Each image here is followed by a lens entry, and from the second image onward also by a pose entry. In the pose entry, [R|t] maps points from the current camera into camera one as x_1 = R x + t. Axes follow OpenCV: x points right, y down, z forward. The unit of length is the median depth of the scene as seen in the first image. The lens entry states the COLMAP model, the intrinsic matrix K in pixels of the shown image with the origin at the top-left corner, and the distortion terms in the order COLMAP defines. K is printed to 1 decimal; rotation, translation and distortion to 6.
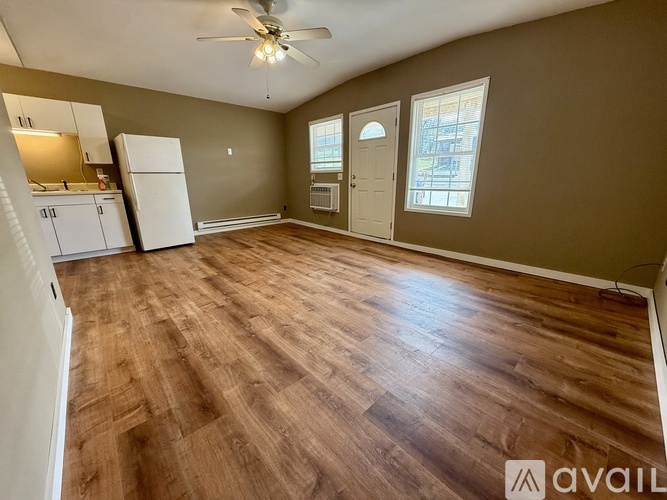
lens RADIAL K [[264.9, 0, 332.9], [0, 264.9, 249.3], [0, 0, 1]] dist [-0.000478, 0.000085]
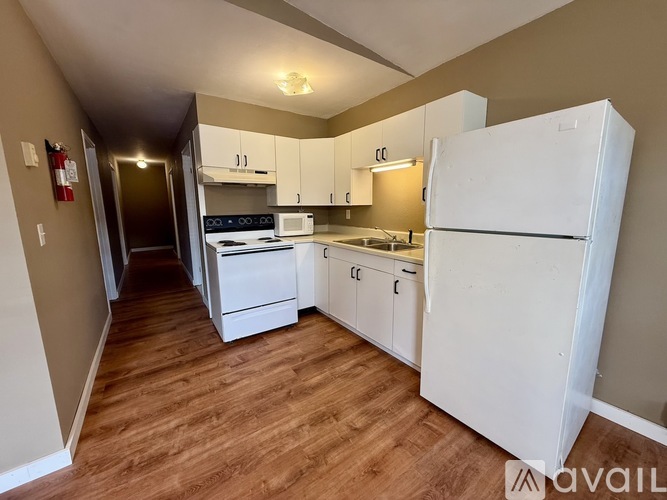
lens RADIAL K [[264.9, 0, 332.9], [0, 264.9, 249.3], [0, 0, 1]] dist [-0.000478, 0.000085]
pose [[-0.129242, 0.169334, -0.977048, -0.350469], [-0.253169, 0.947023, 0.197619, -0.331065], [0.958750, 0.272899, -0.079525, 0.979600]]
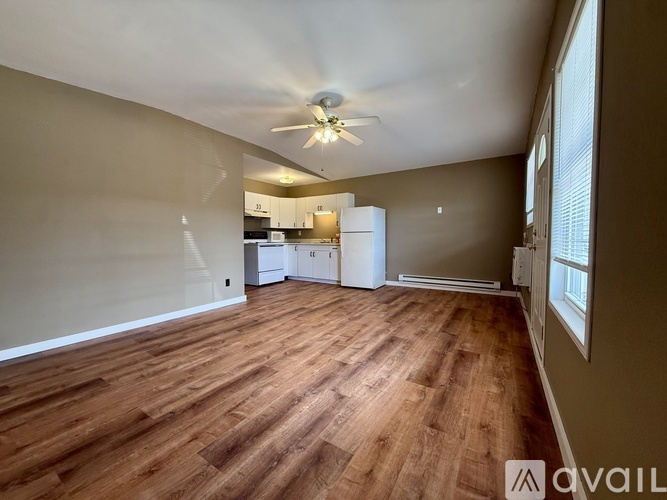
lens RADIAL K [[264.9, 0, 332.9], [0, 264.9, 249.3], [0, 0, 1]] dist [-0.000478, 0.000085]
pose [[0.252848, 0.044863, -0.966465, 0.747438], [-0.255281, 0.966619, -0.021916, -0.165605], [0.933220, 0.252262, 0.255860, 0.651222]]
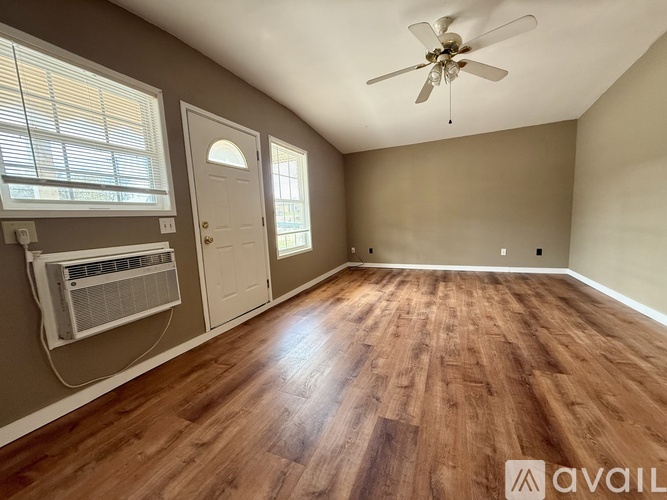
lens RADIAL K [[264.9, 0, 332.9], [0, 264.9, 249.3], [0, 0, 1]] dist [-0.000478, 0.000085]
pose [[-0.397167, -0.081067, 0.914159, -0.721416], [0.290753, 0.933666, 0.209118, -0.377265], [-0.870472, 0.348849, -0.347251, 1.399370]]
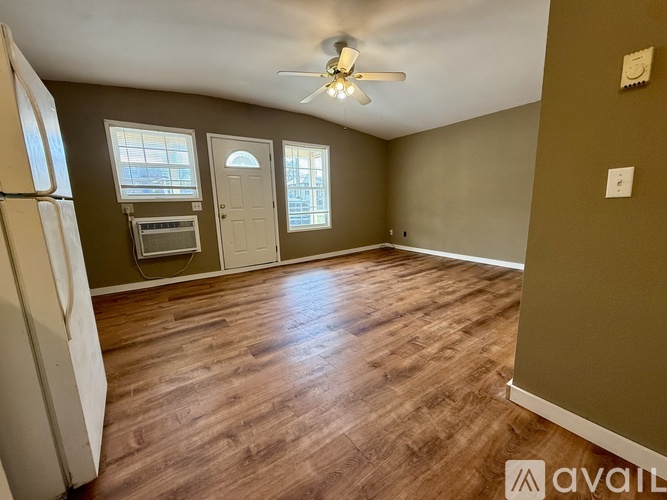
lens RADIAL K [[264.9, 0, 332.9], [0, 264.9, 249.3], [0, 0, 1]] dist [-0.000478, 0.000085]
pose [[0.119461, -0.172912, 0.977666, -1.071636], [0.285866, 0.949007, 0.132913, -0.216349], [-0.950794, 0.263604, 0.162799, 0.789846]]
